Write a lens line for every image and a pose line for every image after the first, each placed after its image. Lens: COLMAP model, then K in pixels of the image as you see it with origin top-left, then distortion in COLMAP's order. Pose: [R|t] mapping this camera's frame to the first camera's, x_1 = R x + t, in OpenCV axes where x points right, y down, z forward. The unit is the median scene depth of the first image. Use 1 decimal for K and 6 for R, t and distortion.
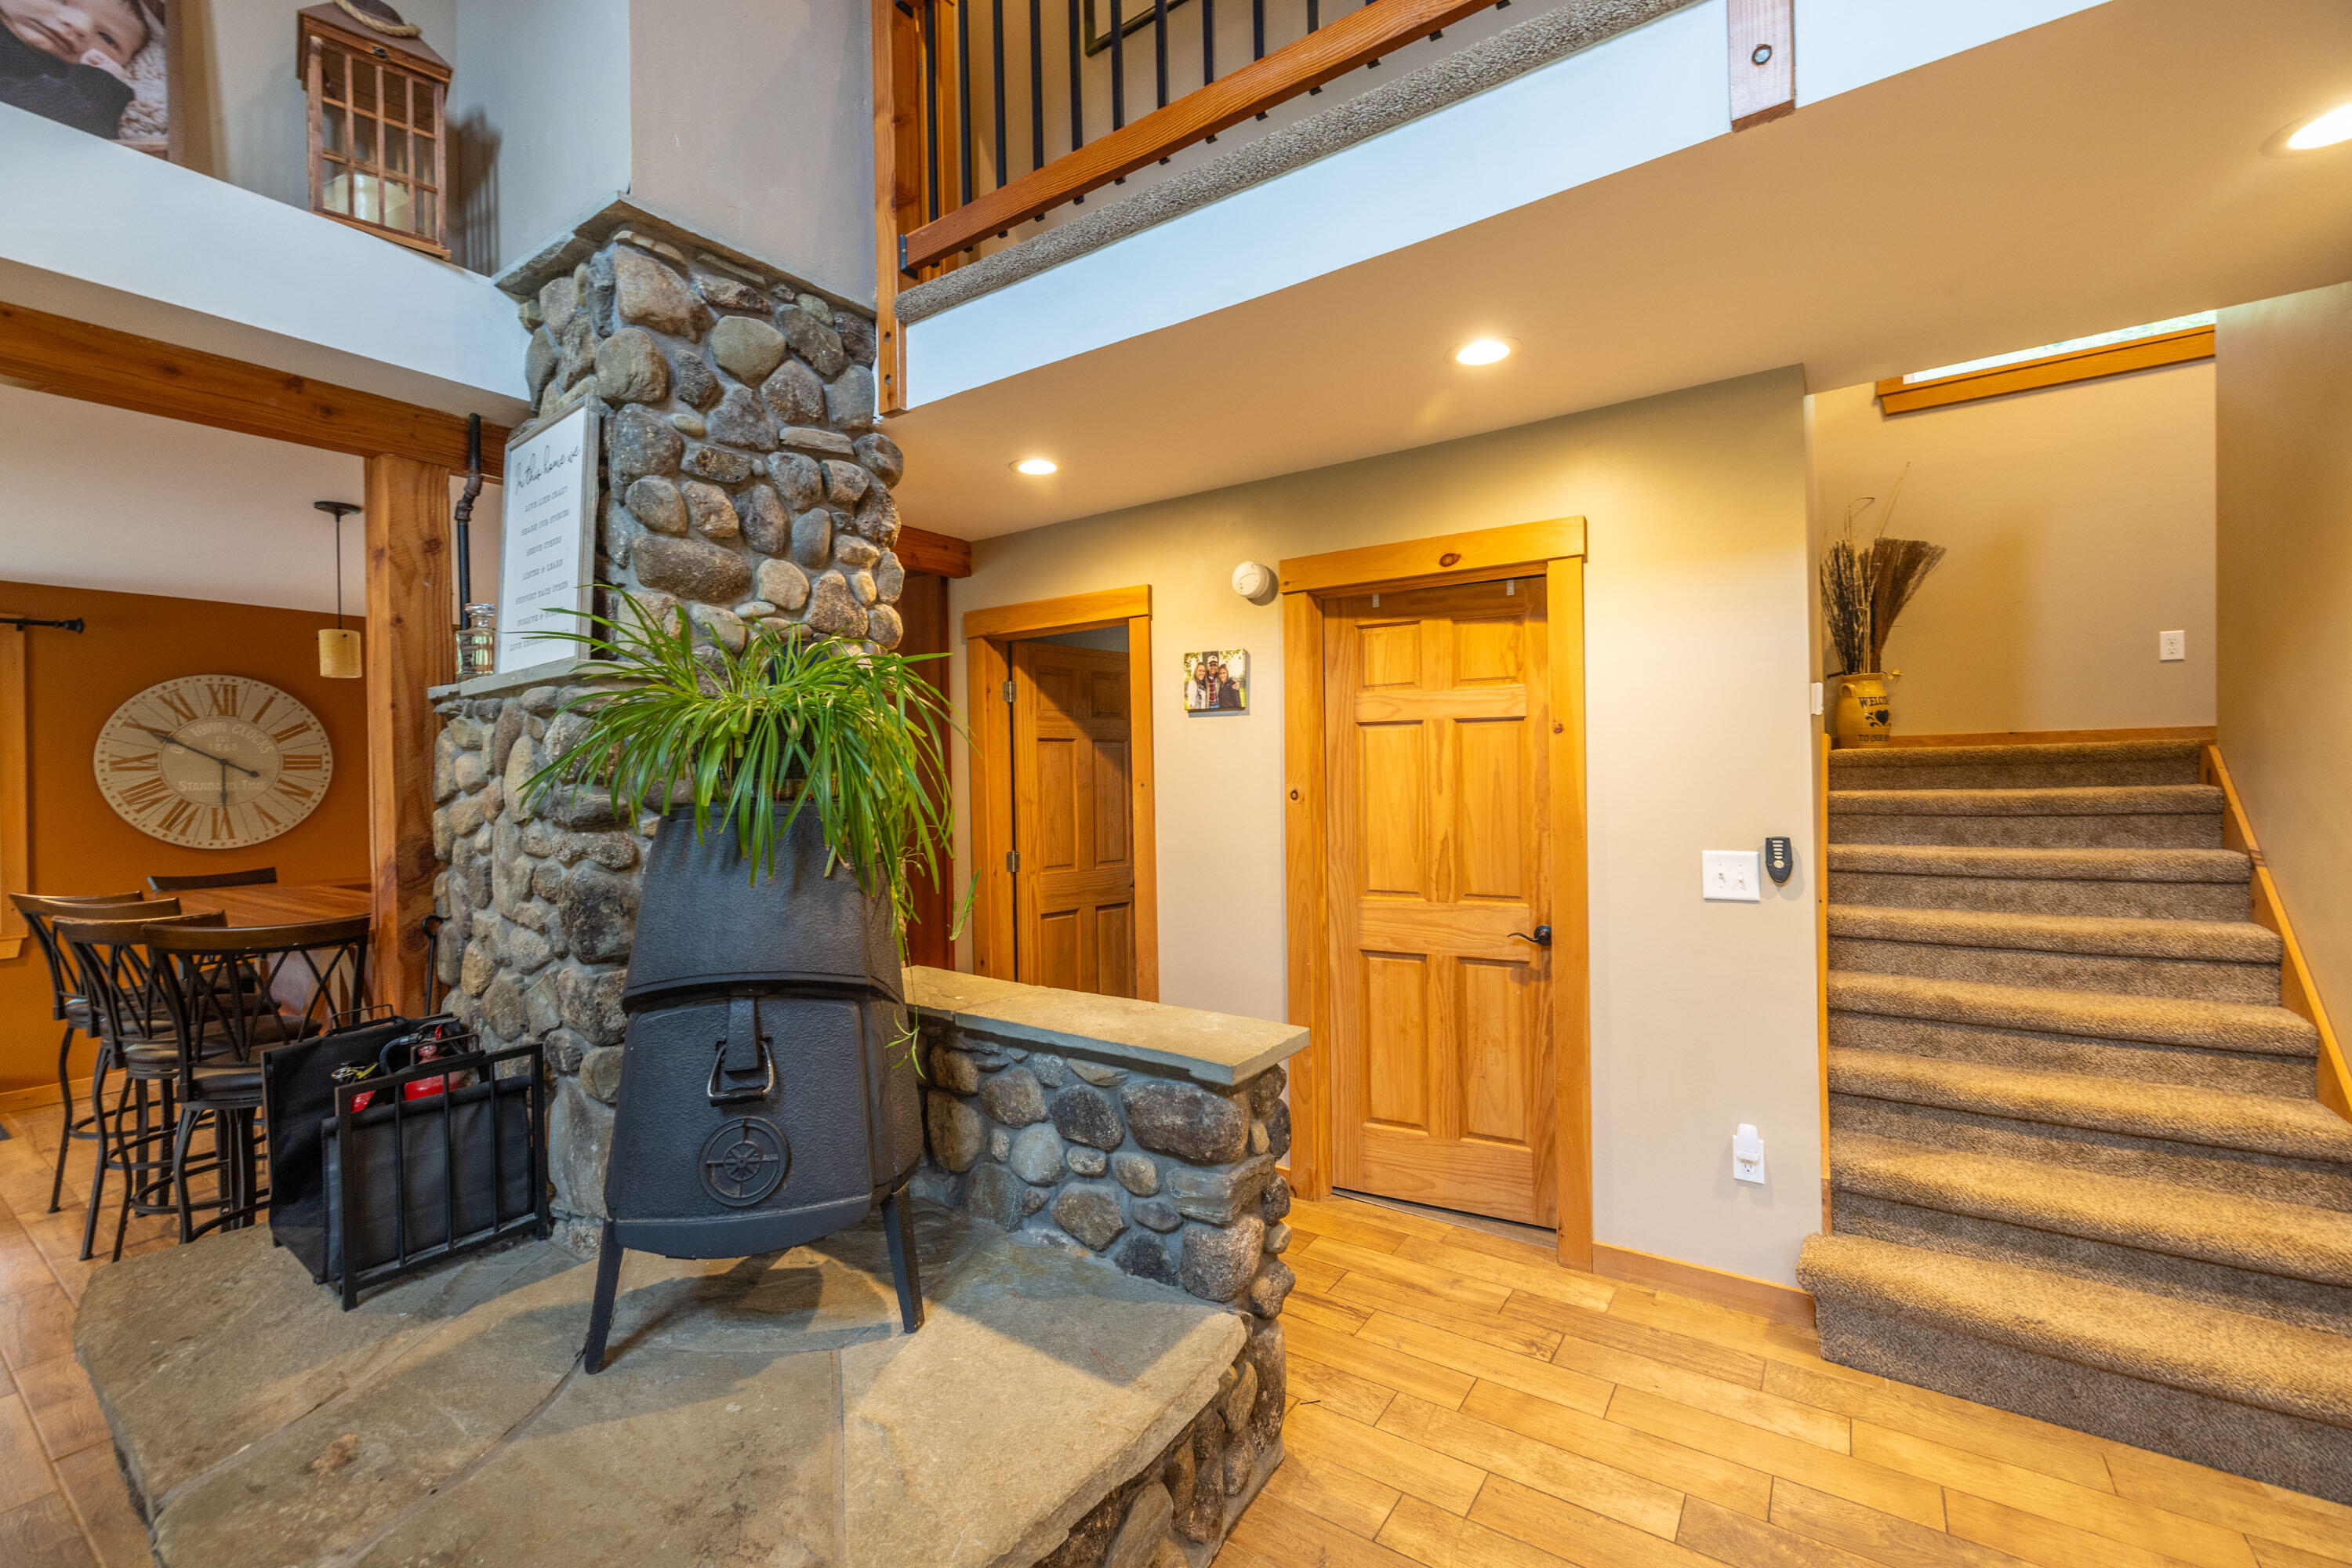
lens RADIAL K [[986.8, 0, 1172.8], [0, 986.8, 771.6], [0, 0, 1]] dist [0.000861, 0.000326]
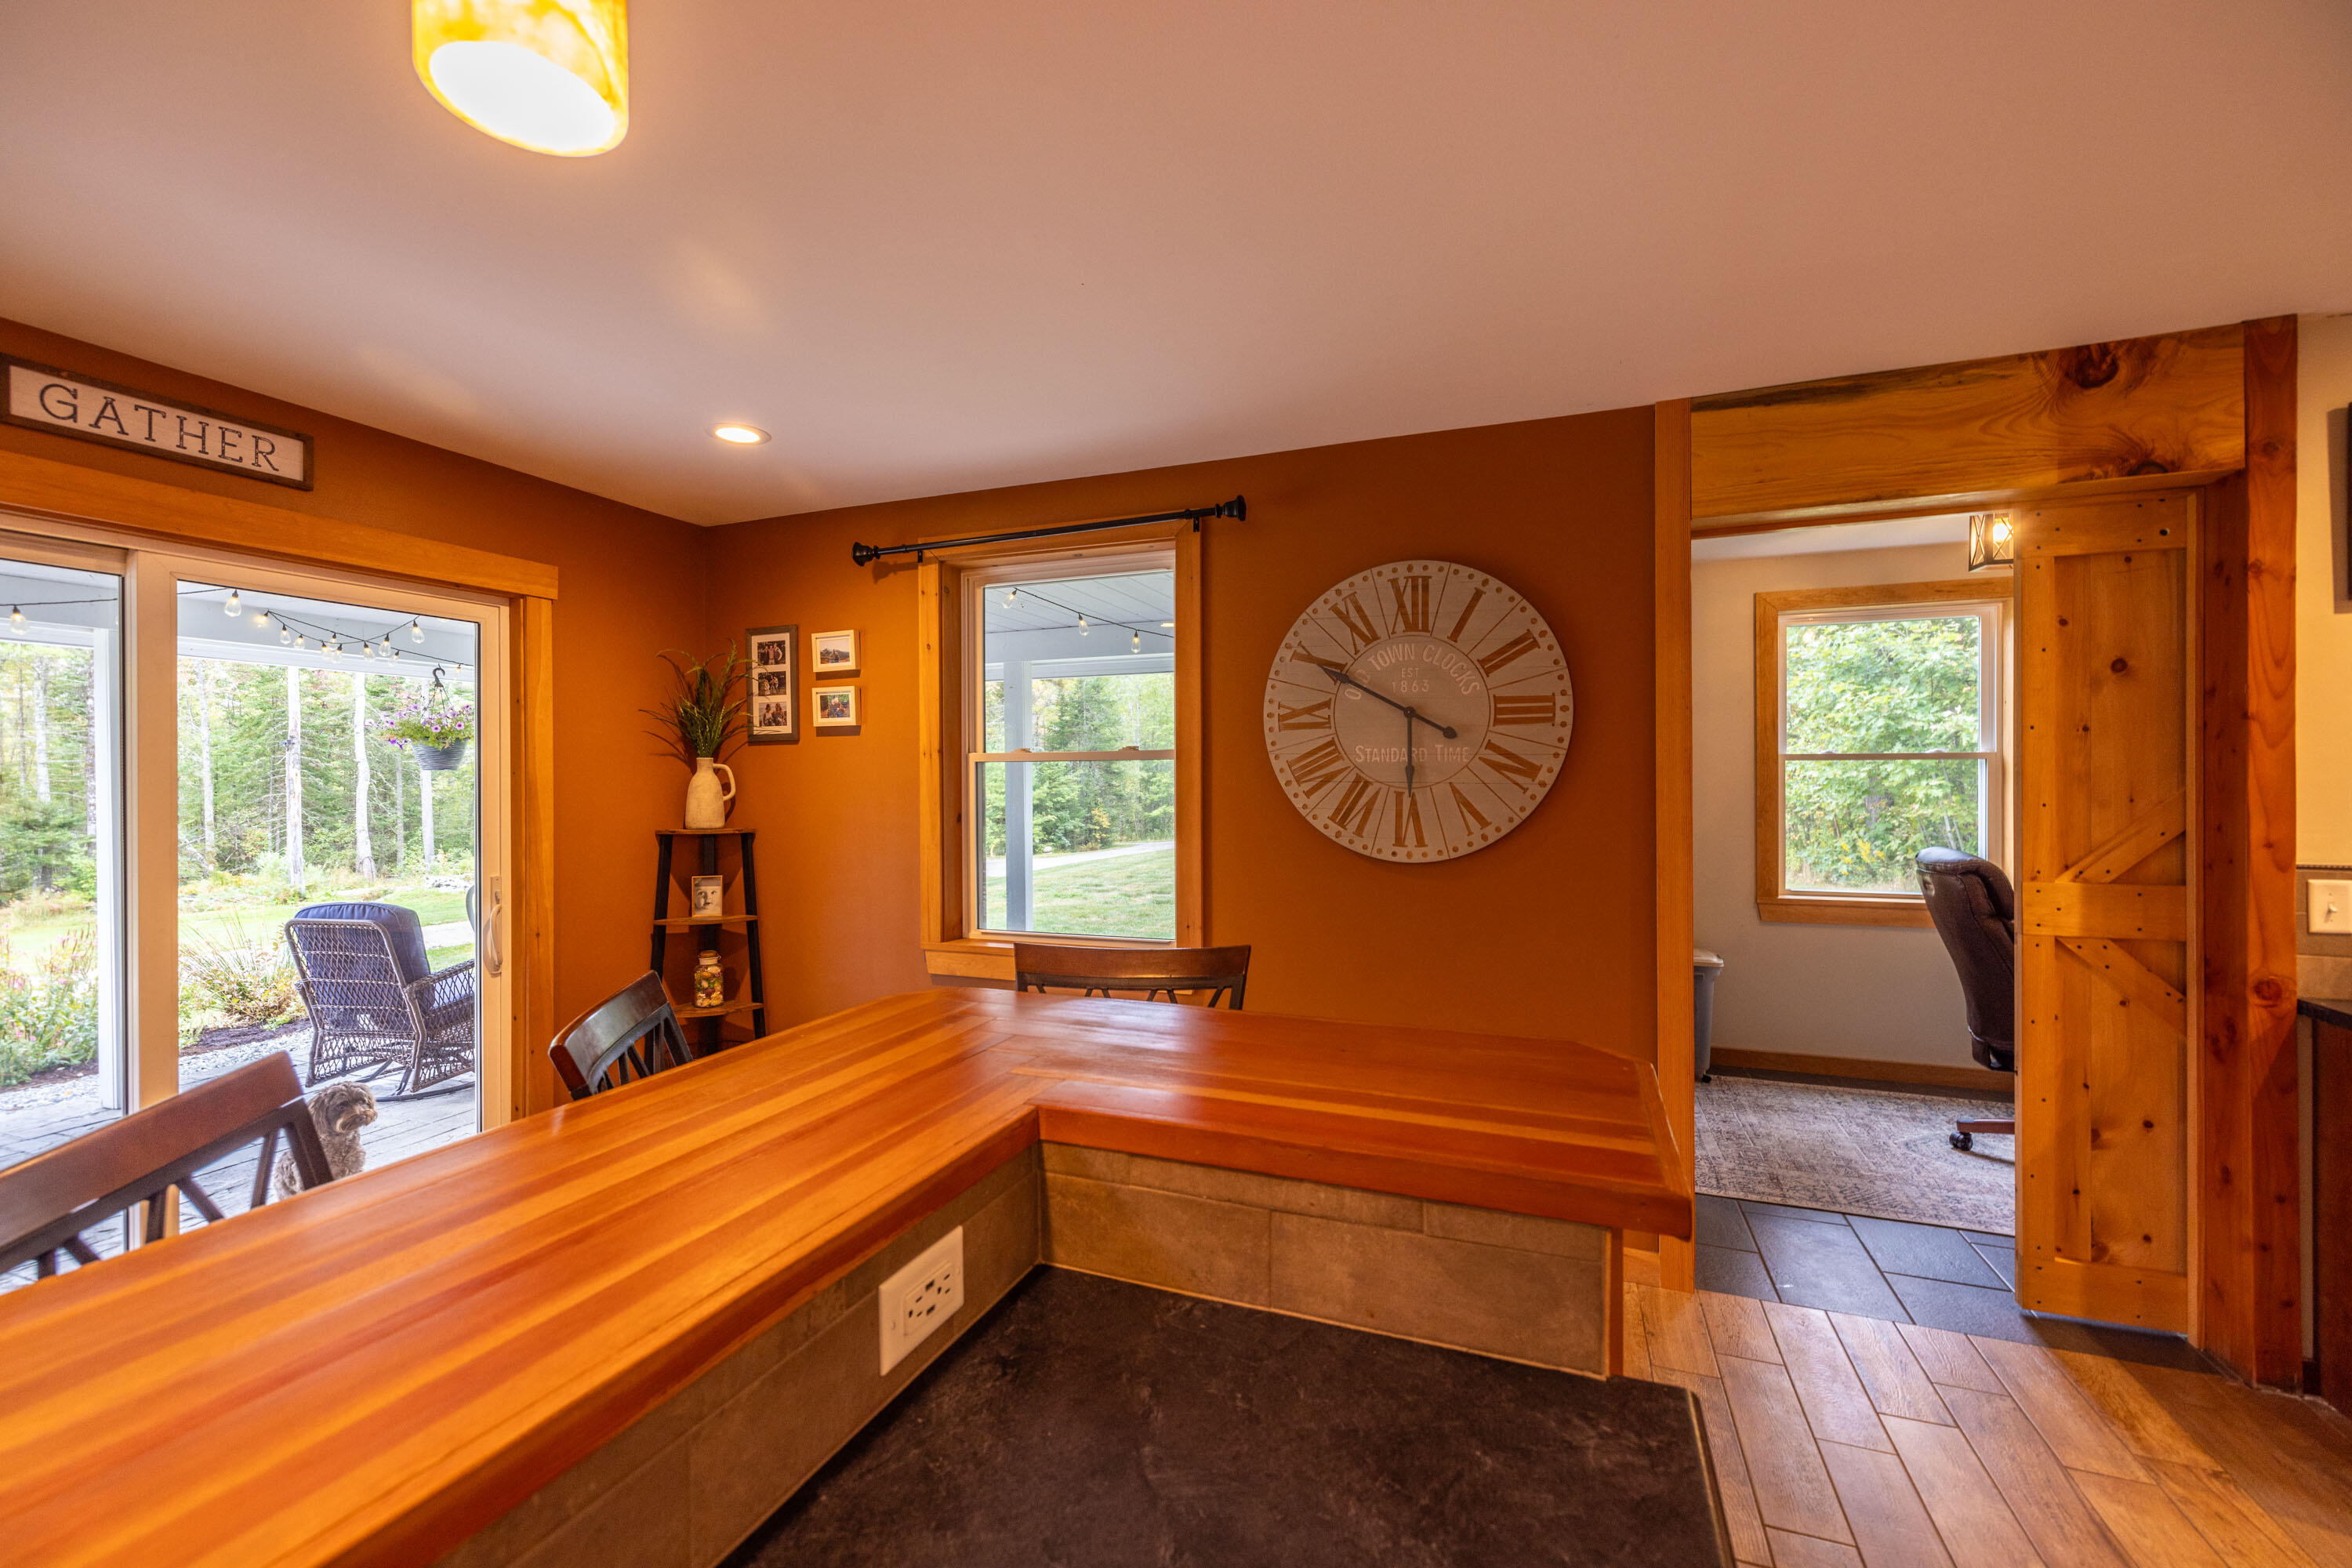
lens RADIAL K [[983.5, 0, 1168.9], [0, 983.5, 782.4], [0, 0, 1]] dist [0.002383, 0.000118]
pose [[0.229544, 0.025611, -0.972961, -0.869097], [0.005709, 0.999601, 0.027660, 0.028707], [0.973282, -0.011904, 0.229306, 1.458981]]
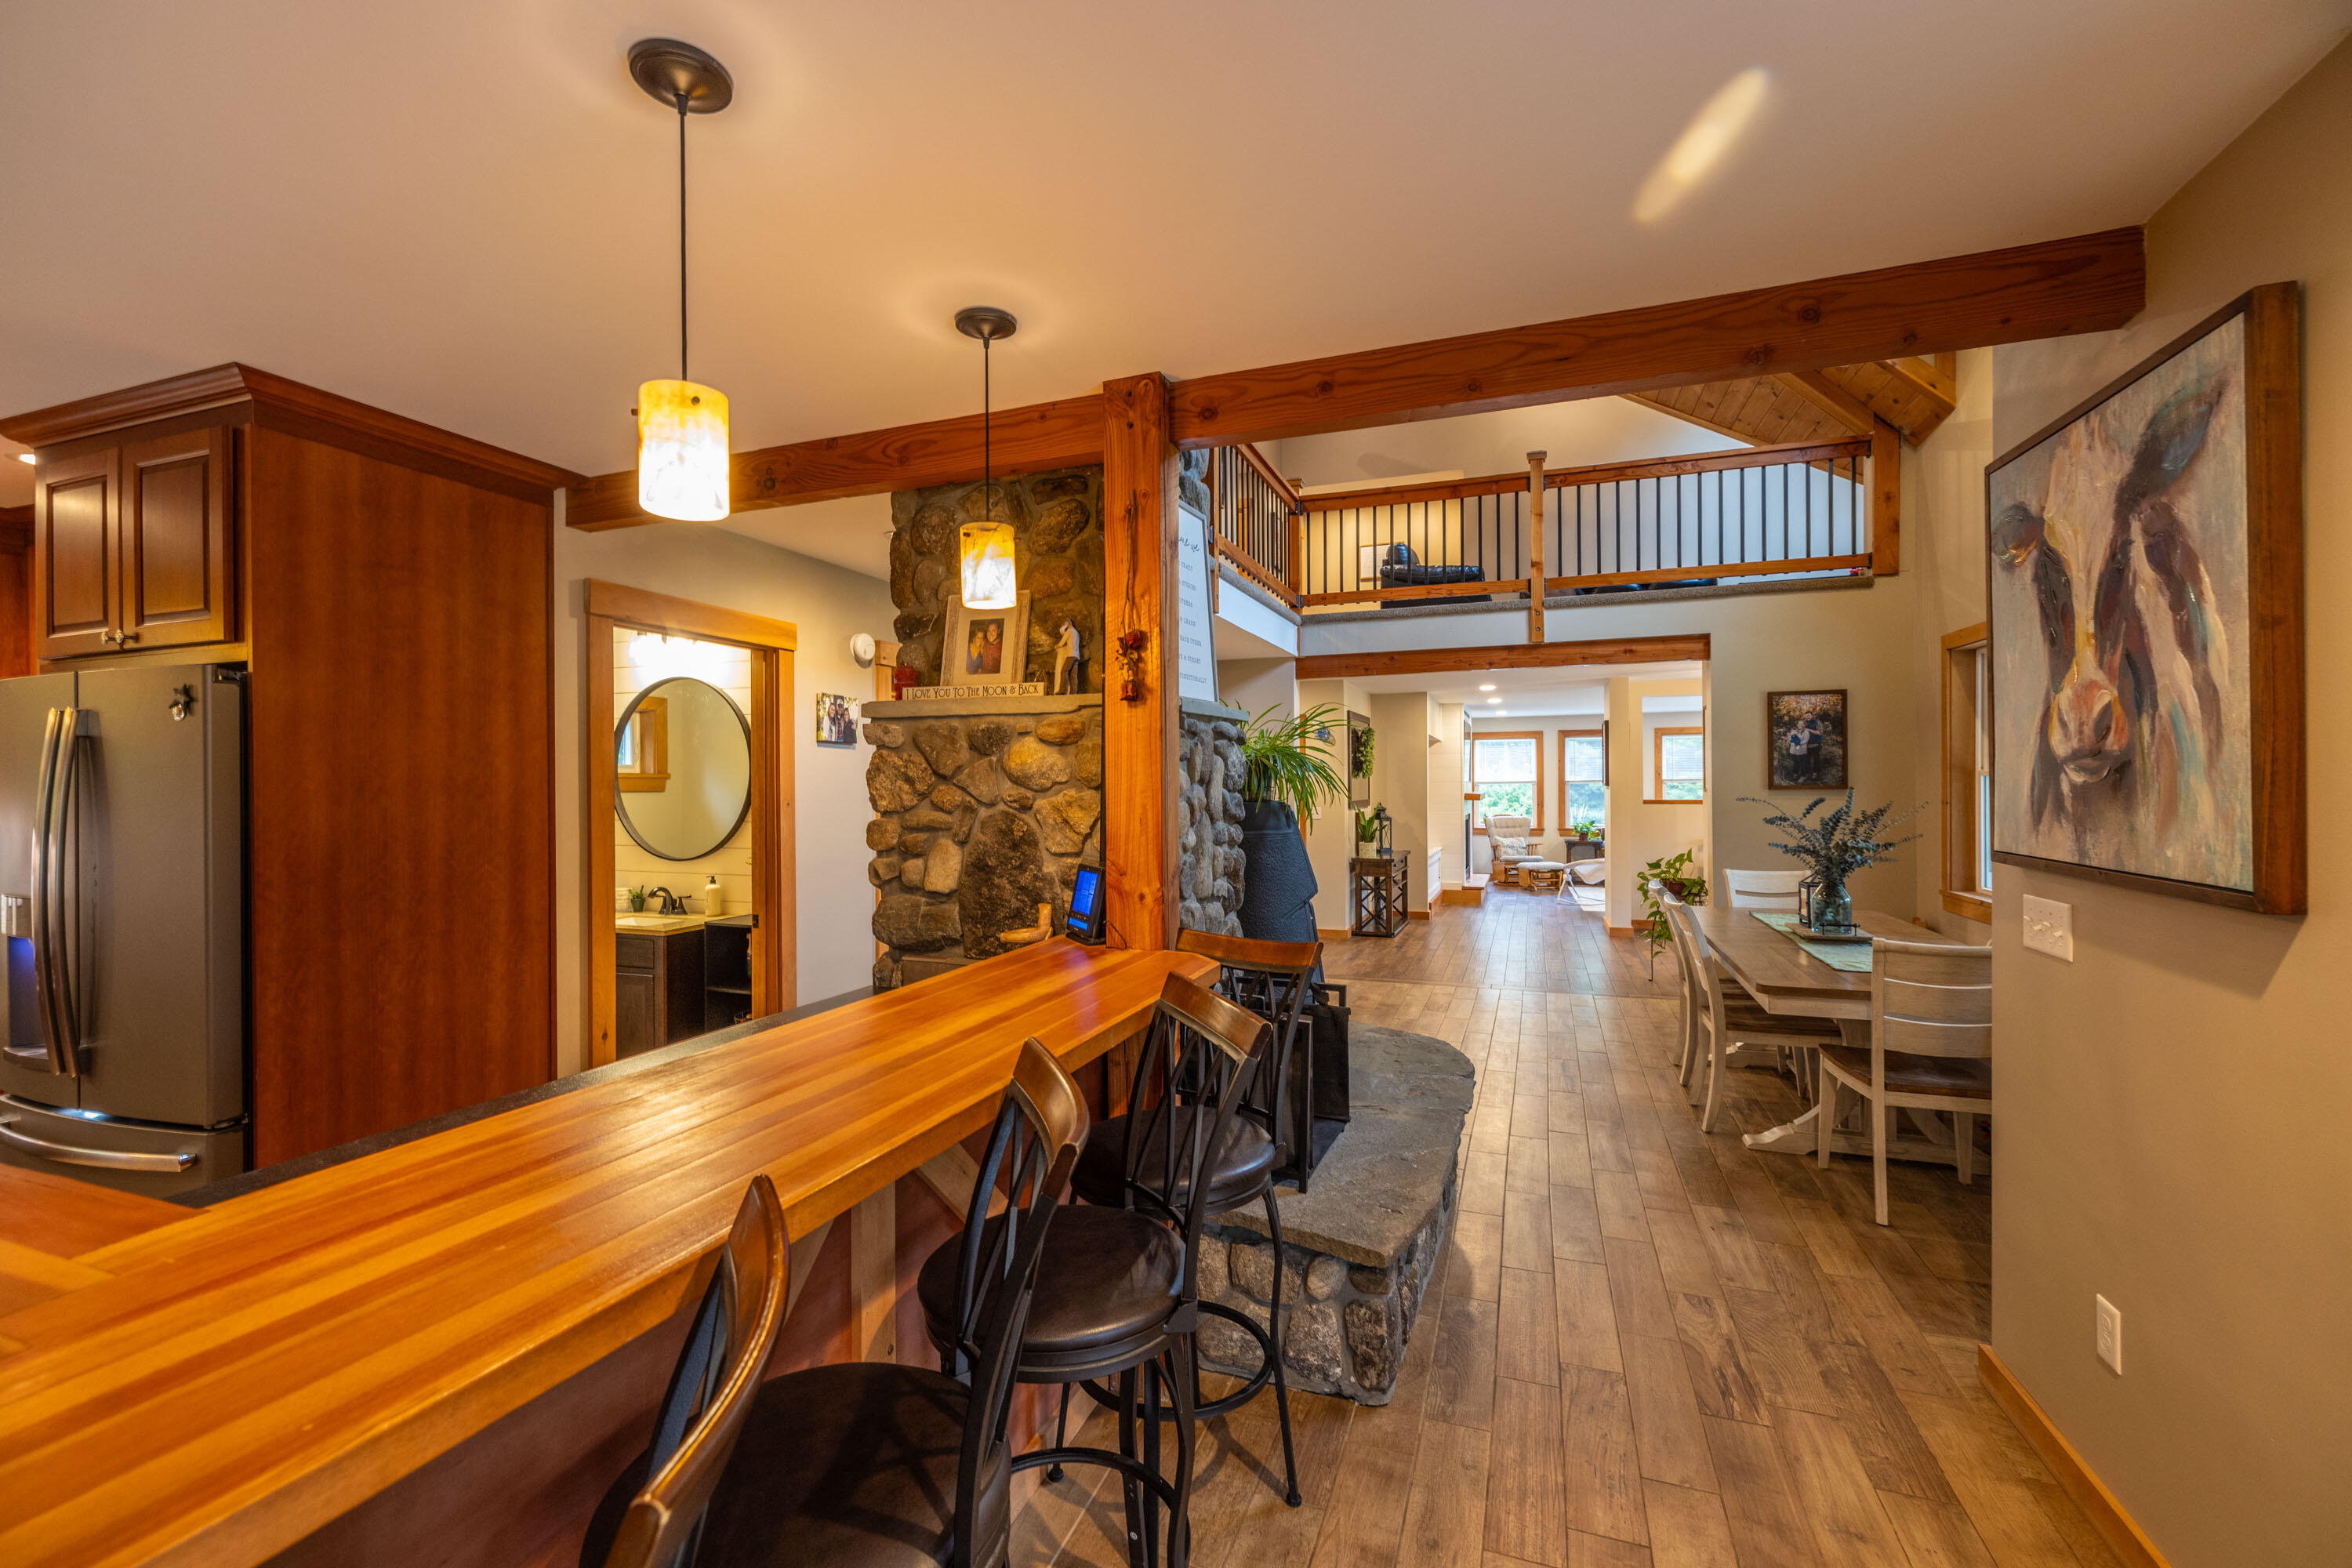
lens RADIAL K [[989.7, 0, 1164.1], [0, 989.7, 781.9], [0, 0, 1]] dist [0.003663, -0.000441]
pose [[-0.244908, 0.026778, 0.969177, -1.717848], [0.008494, 0.999639, -0.025474, 0.029439], [-0.969509, 0.001993, -0.245047, 1.239681]]
